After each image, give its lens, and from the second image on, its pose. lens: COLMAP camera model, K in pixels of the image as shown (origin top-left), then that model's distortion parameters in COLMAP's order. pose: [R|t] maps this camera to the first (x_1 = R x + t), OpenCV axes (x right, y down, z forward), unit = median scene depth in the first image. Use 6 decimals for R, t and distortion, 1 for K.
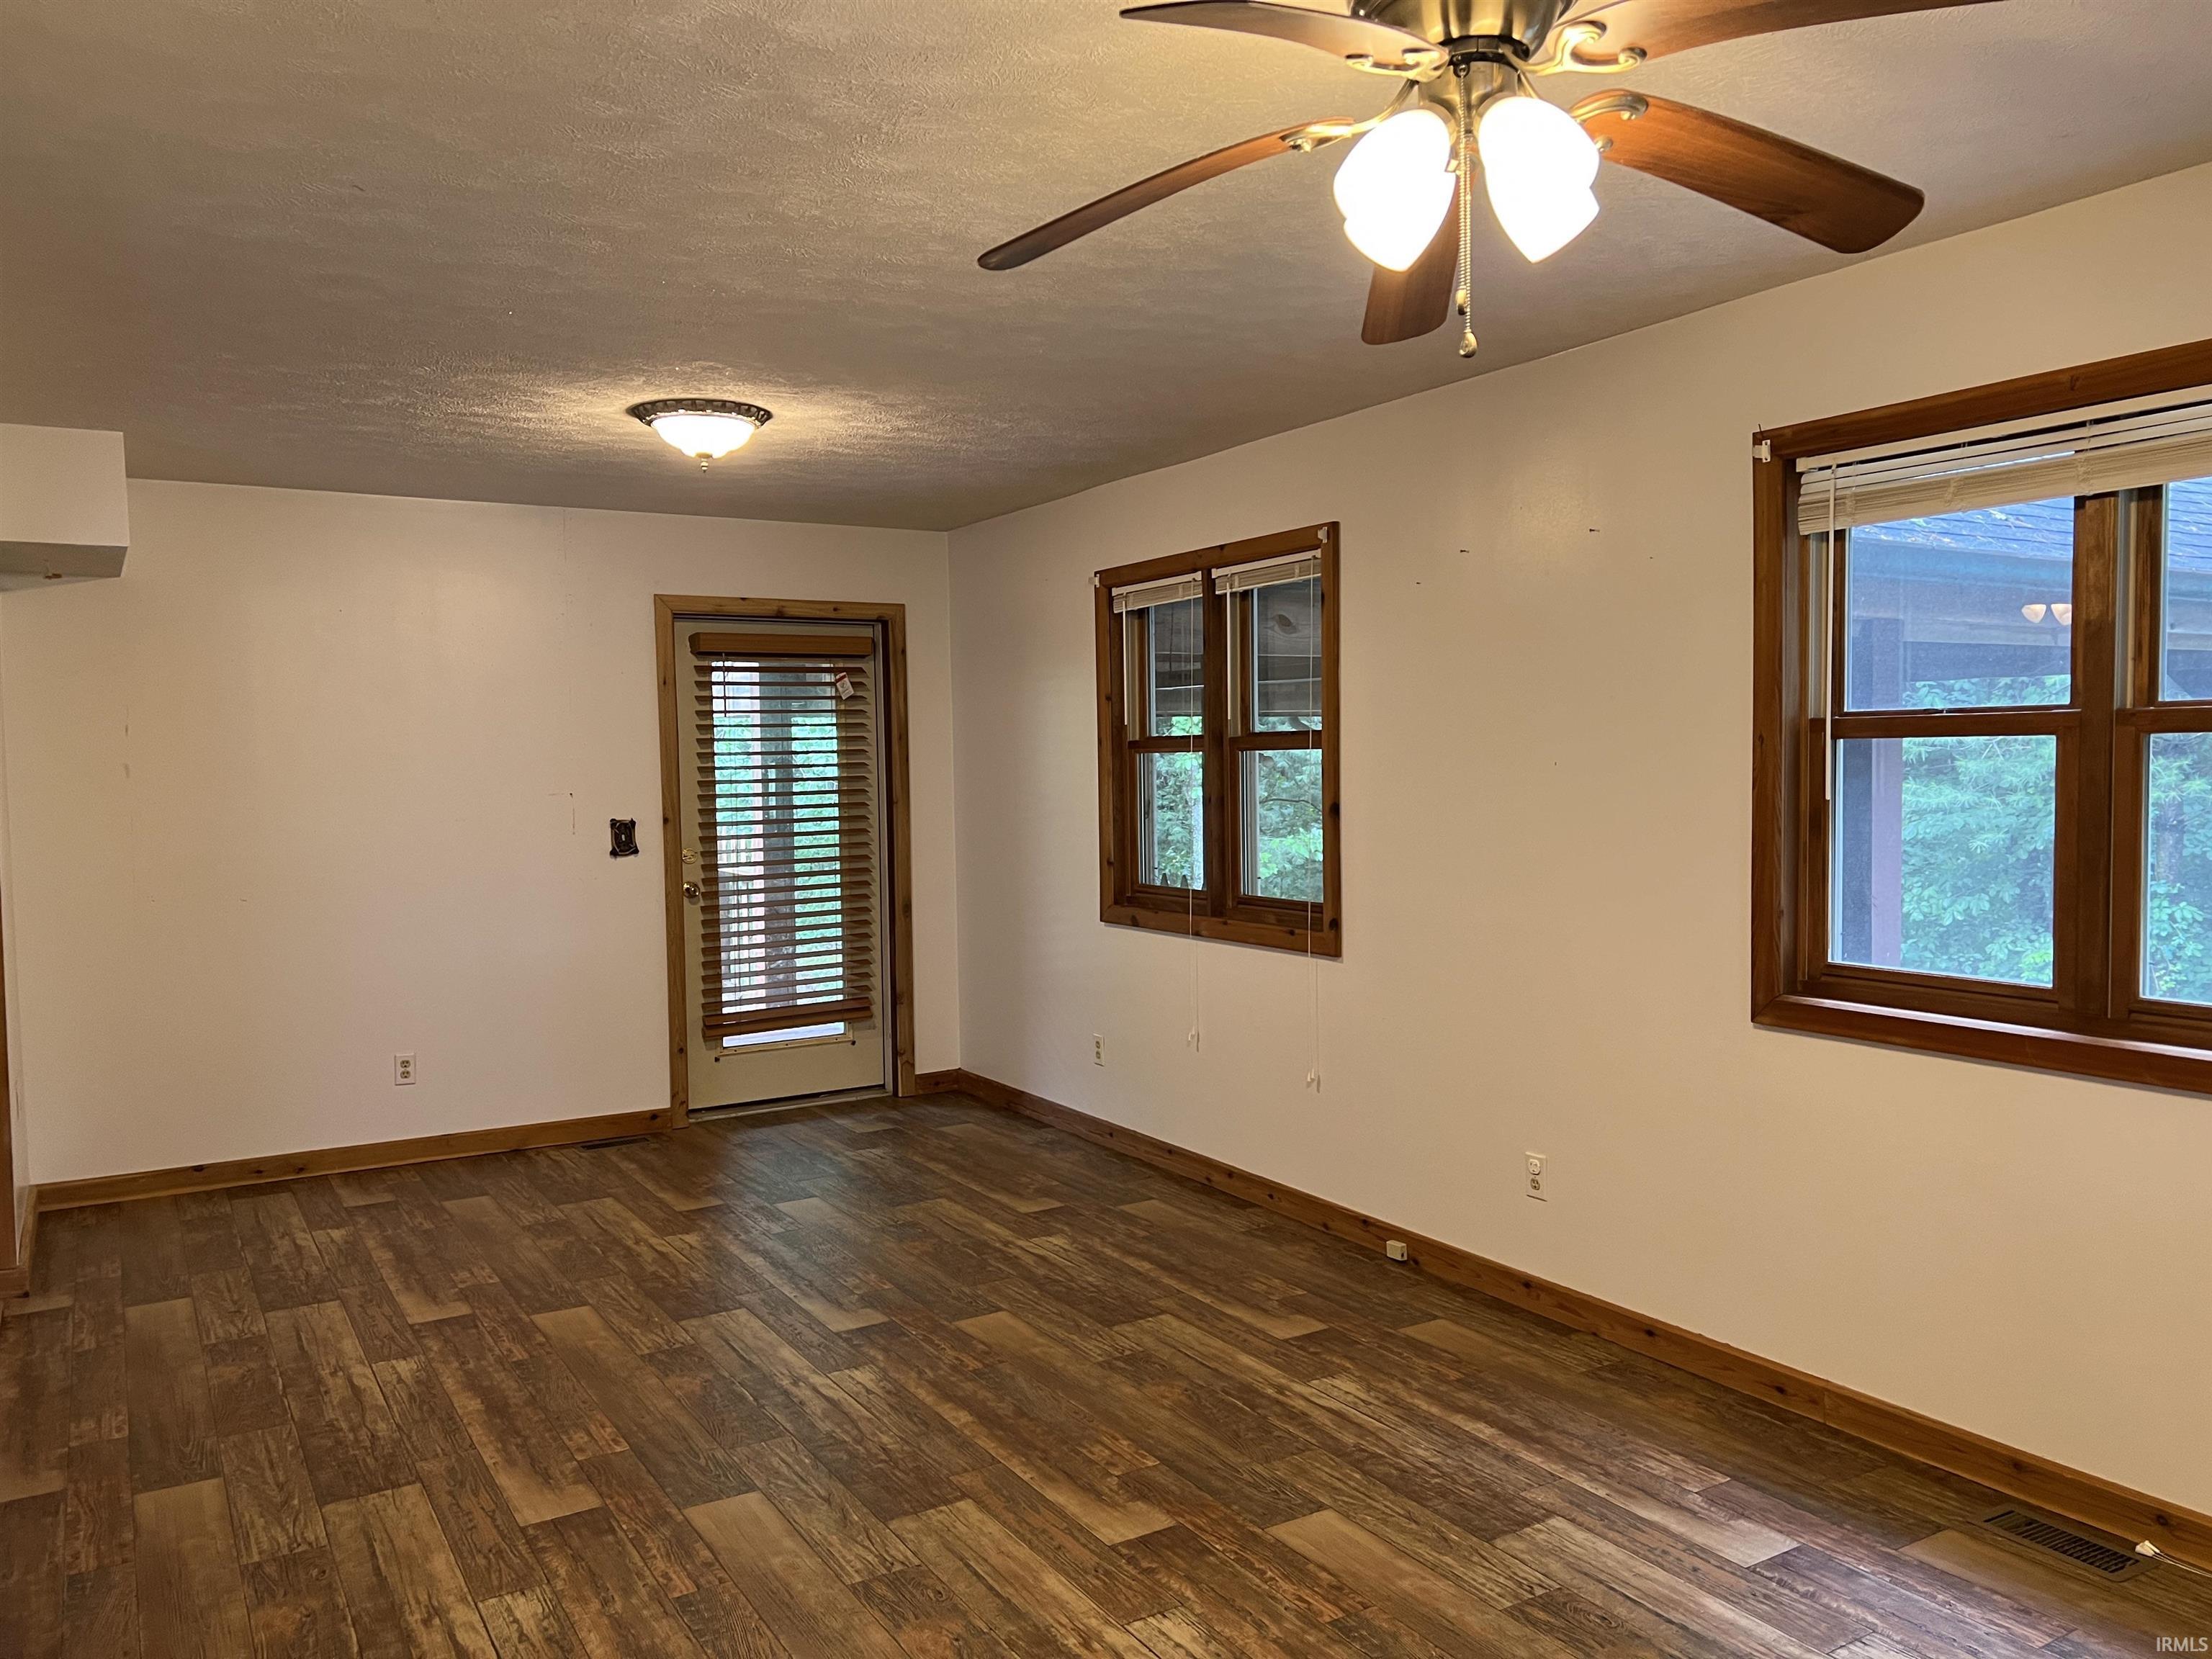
lens RADIAL K [[1693.2, 0, 1095.3], [0, 1693.2, 833.5], [0, 0, 1]] dist [0.106745, -0.165521]
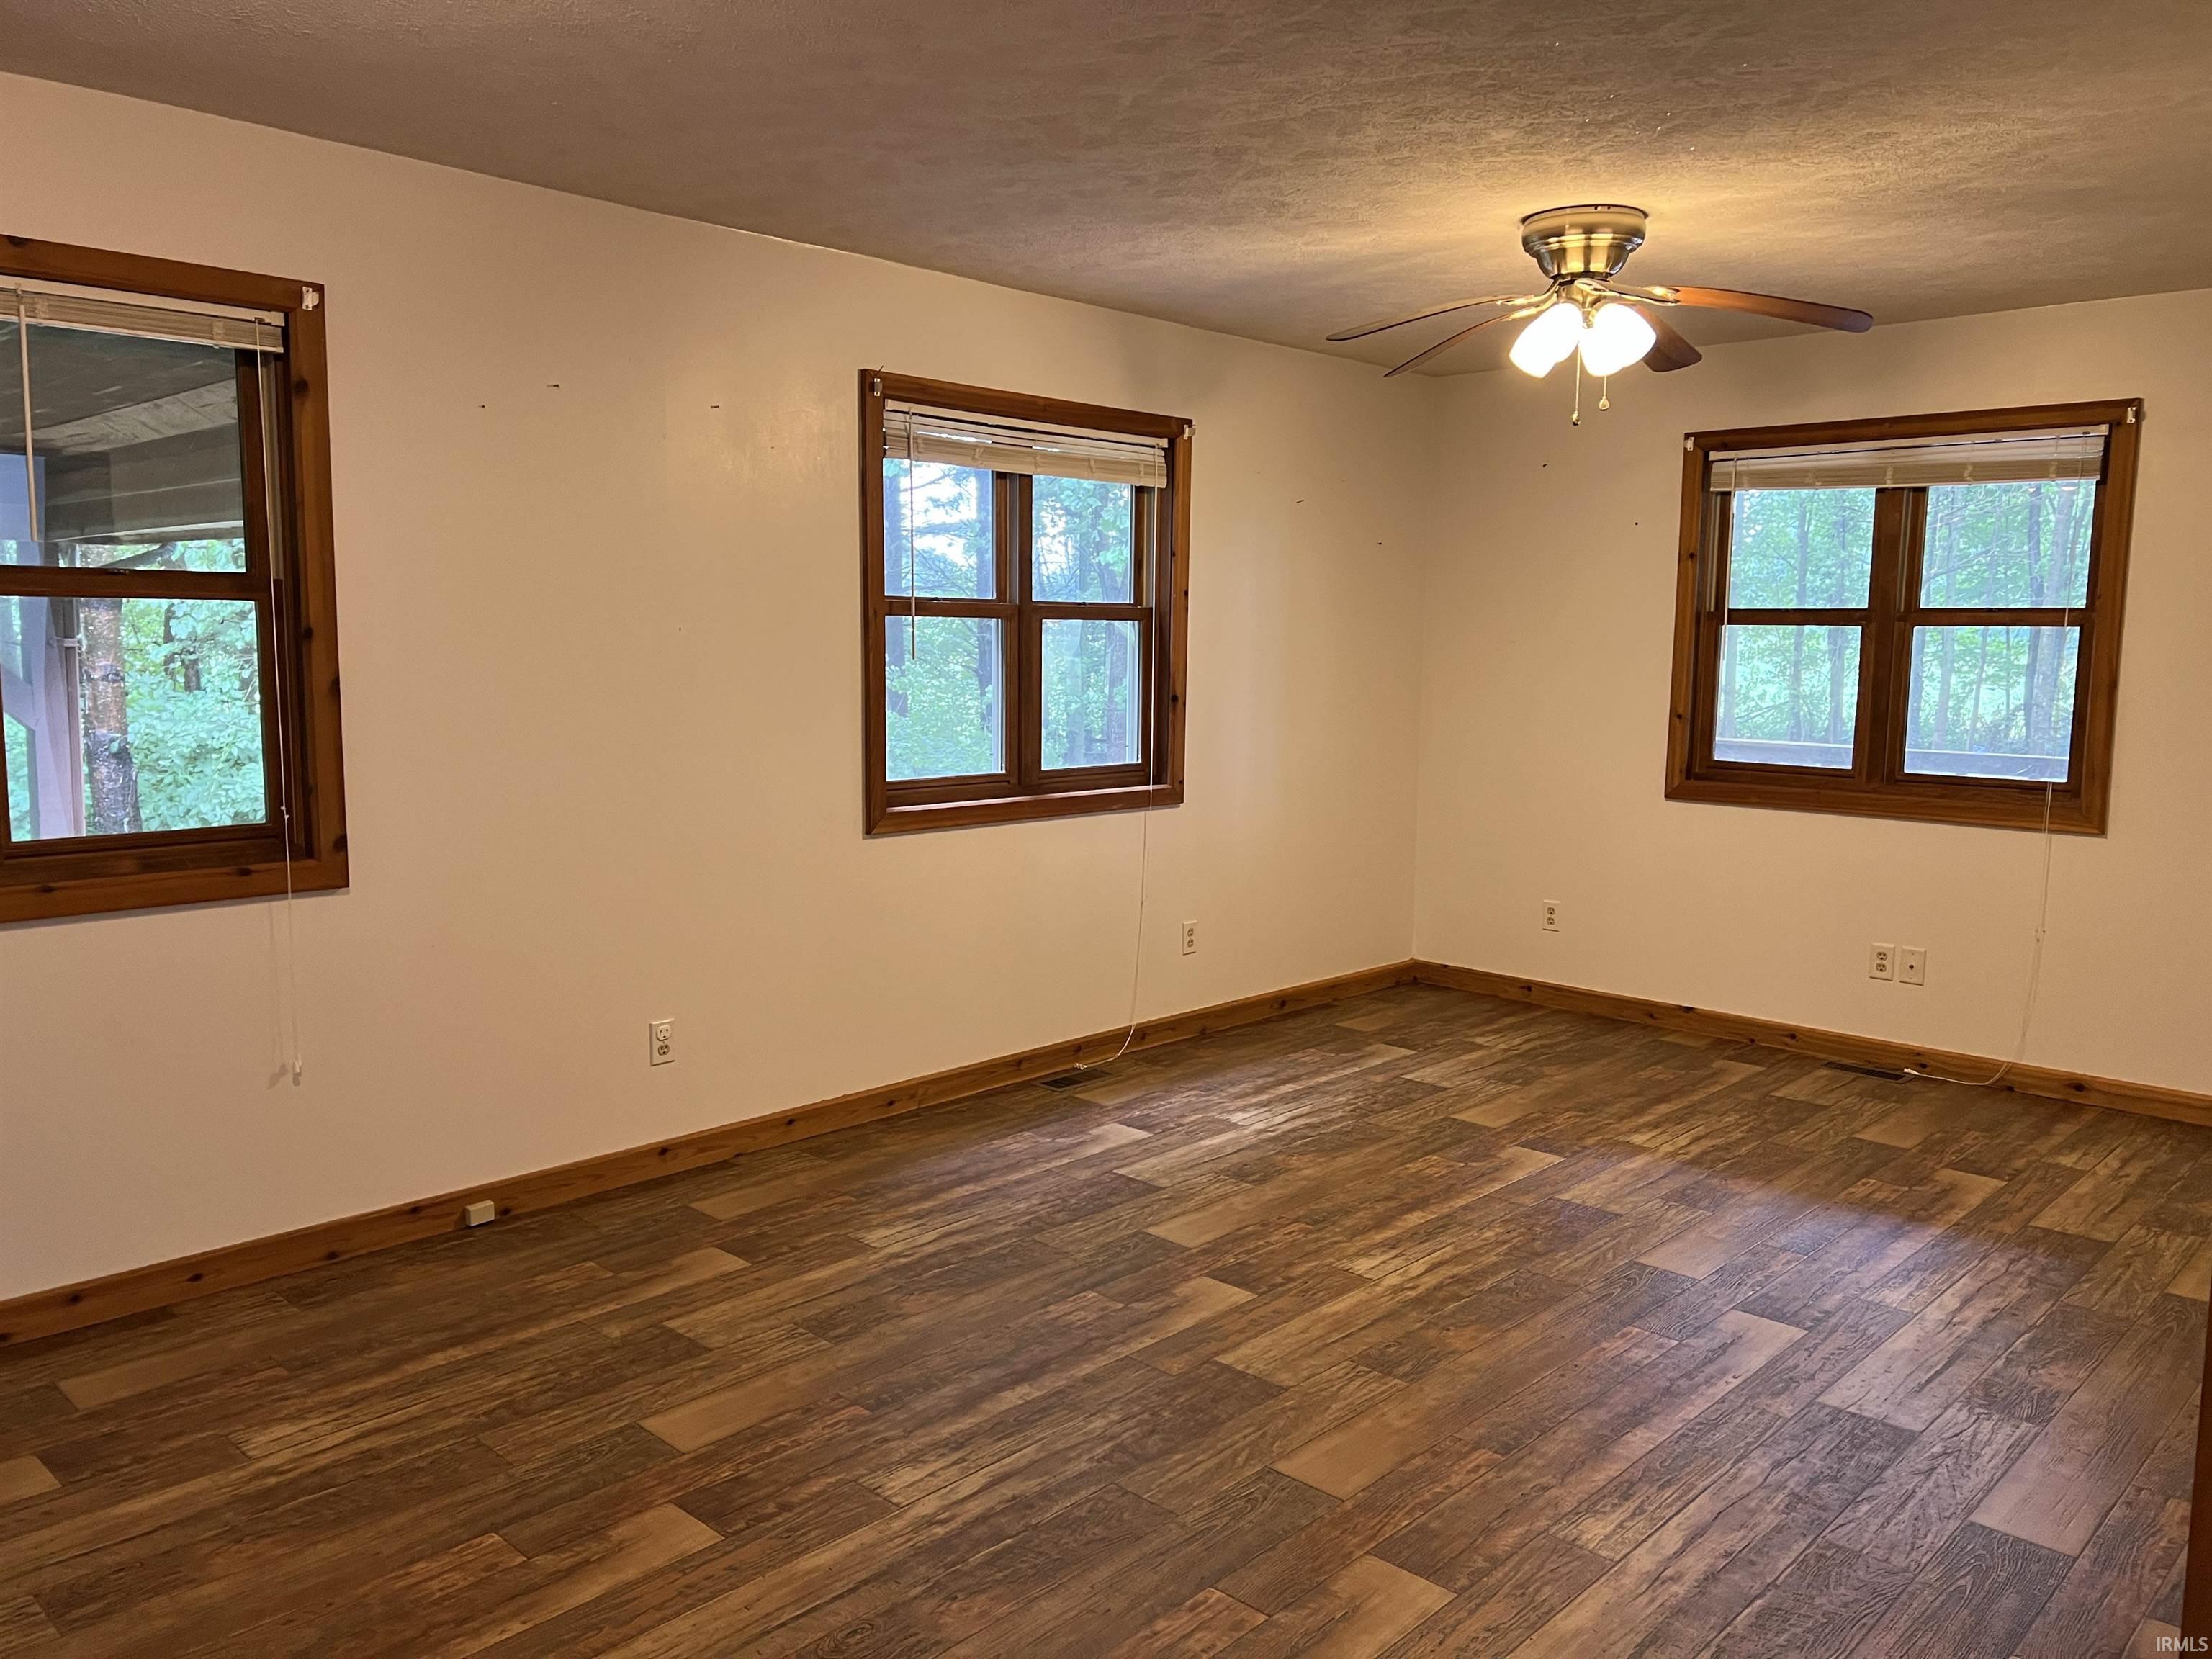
lens RADIAL K [[1693.2, 0, 1095.3], [0, 1693.2, 833.5], [0, 0, 1]] dist [0.106745, -0.165521]
pose [[-0.289069, -0.104935, 0.951540, -1.085912], [0.034139, 0.992212, 0.119792, -0.049644], [-0.956699, 0.067113, -0.283236, 1.548326]]
